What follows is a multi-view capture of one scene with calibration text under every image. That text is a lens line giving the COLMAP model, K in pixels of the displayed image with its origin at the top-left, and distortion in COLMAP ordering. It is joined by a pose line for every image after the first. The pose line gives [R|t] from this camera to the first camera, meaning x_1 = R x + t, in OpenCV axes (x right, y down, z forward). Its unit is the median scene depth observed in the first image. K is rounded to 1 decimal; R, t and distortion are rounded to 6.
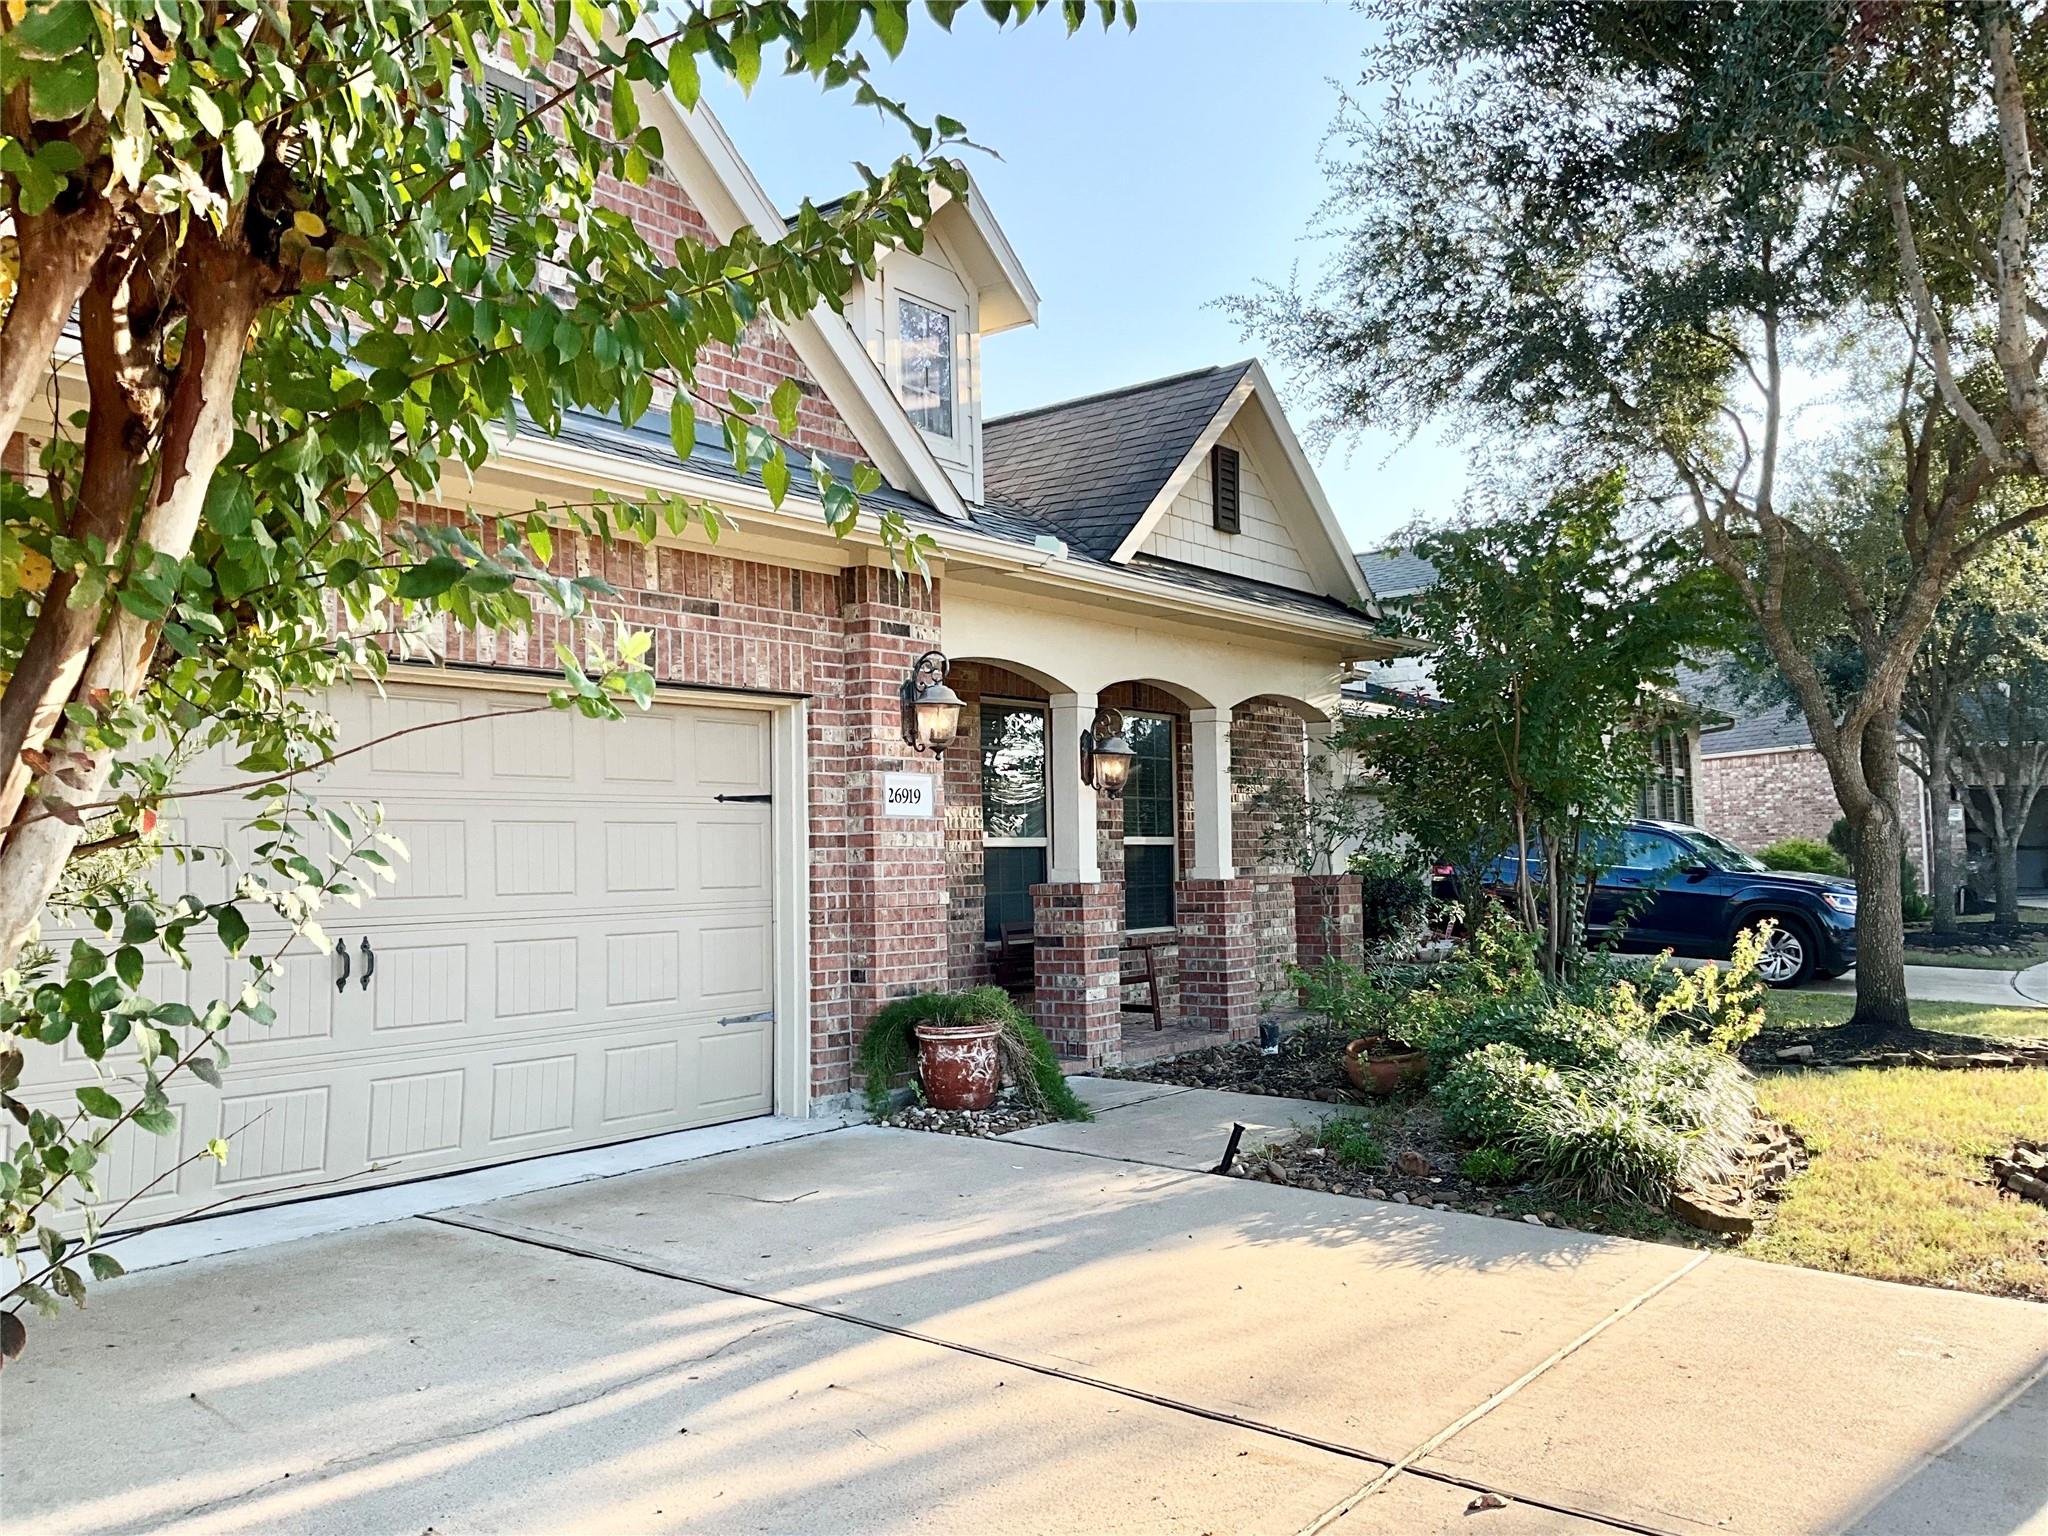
lens RADIAL K [[1675.5, 0, 1024.0], [0, 1675.5, 768.0], [0, 0, 1]] dist [0.067012, -0.136458]
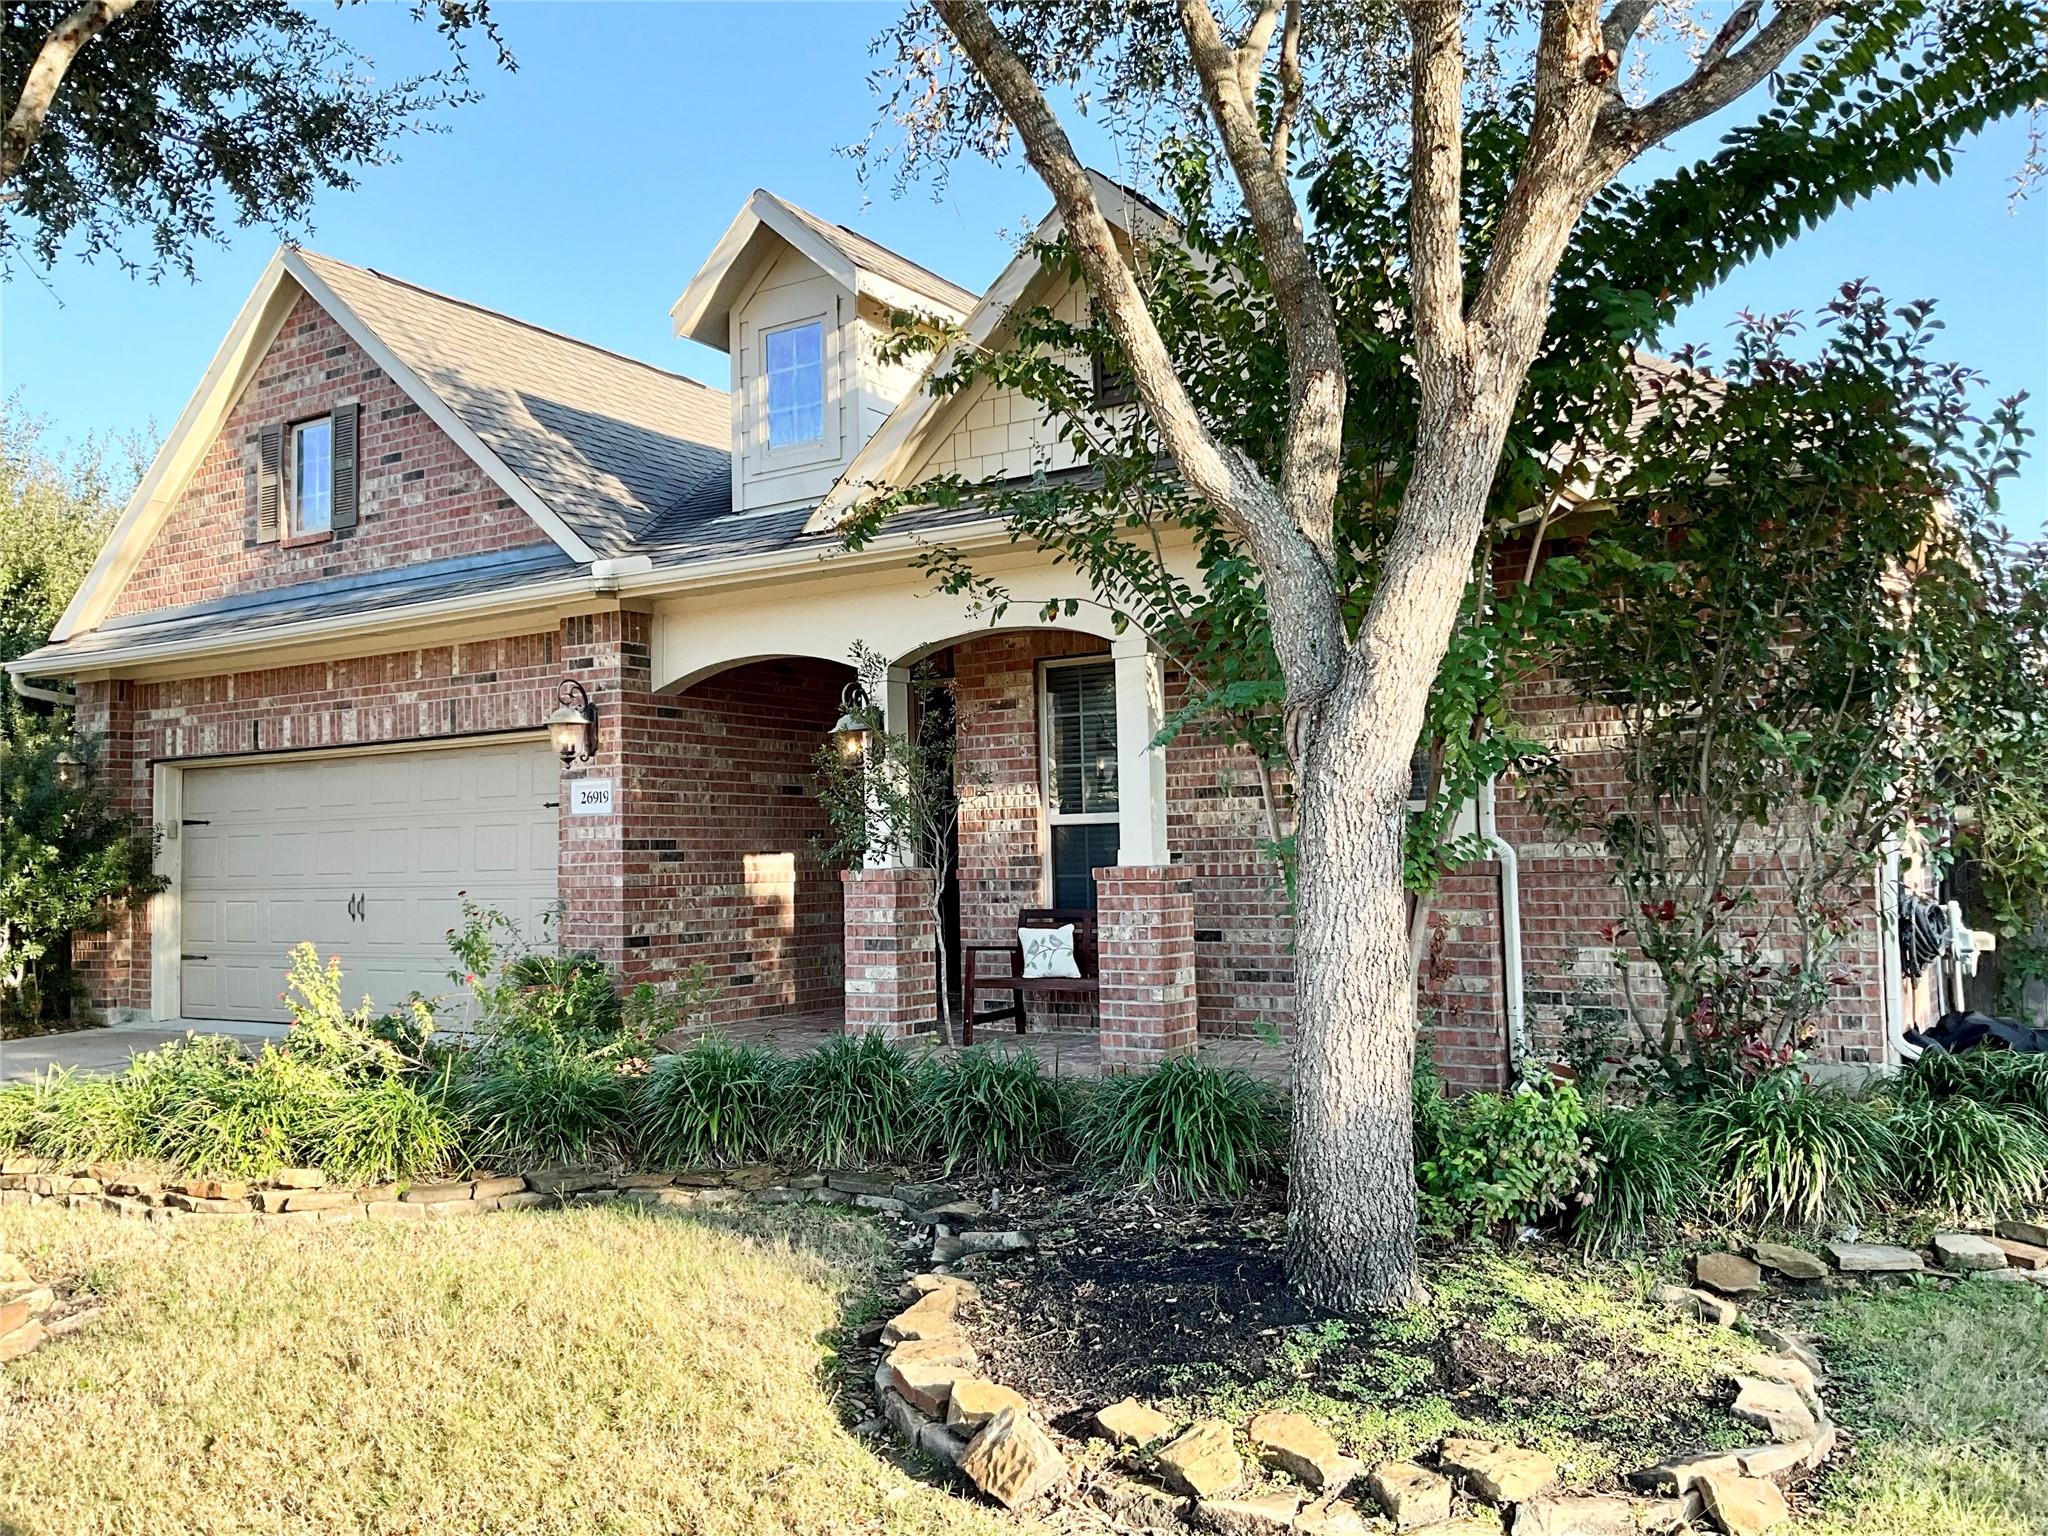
lens RADIAL K [[1675.5, 0, 1024.0], [0, 1675.5, 768.0], [0, 0, 1]] dist [0.067012, -0.136458]
pose [[0.082627, -0.034624, -0.995979, 1.194894], [0.076503, 0.996668, -0.028302, 0.054819], [0.993640, -0.073857, 0.085001, 1.222714]]
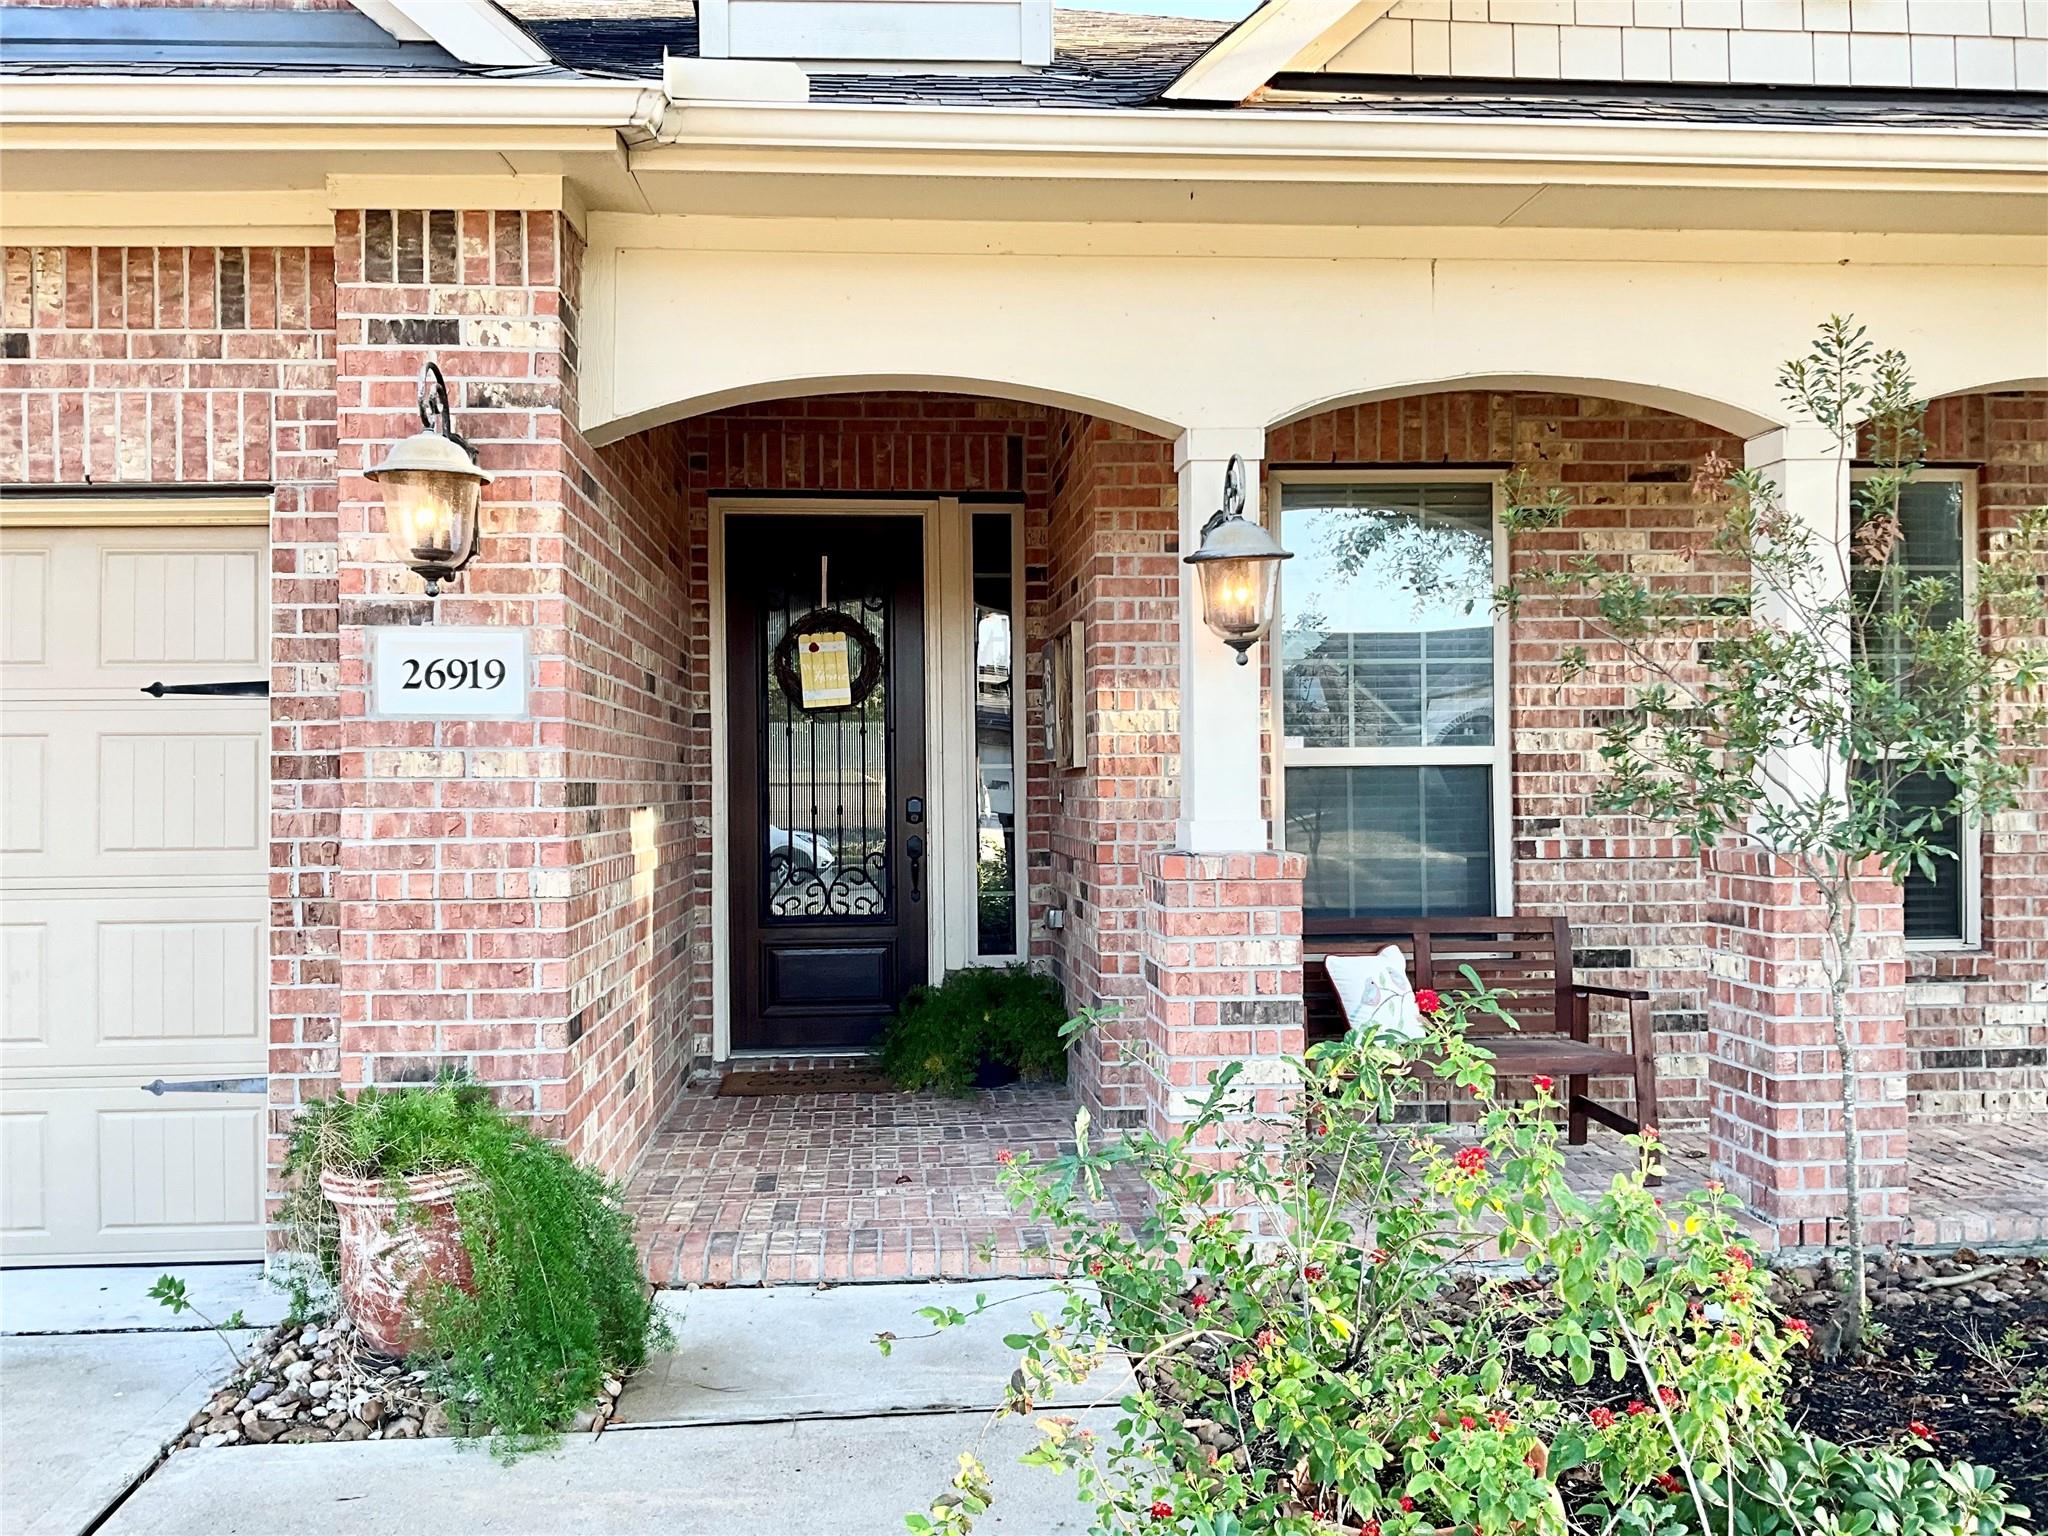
lens RADIAL K [[1675.5, 0, 1024.0], [0, 1675.5, 768.0], [0, 0, 1]] dist [0.067012, -0.136458]
pose [[0.664062, 0.007797, -0.747637, 0.412395], [0.038592, 0.998255, 0.044689, 0.028873], [0.746681, -0.058529, 0.662603, 0.805679]]
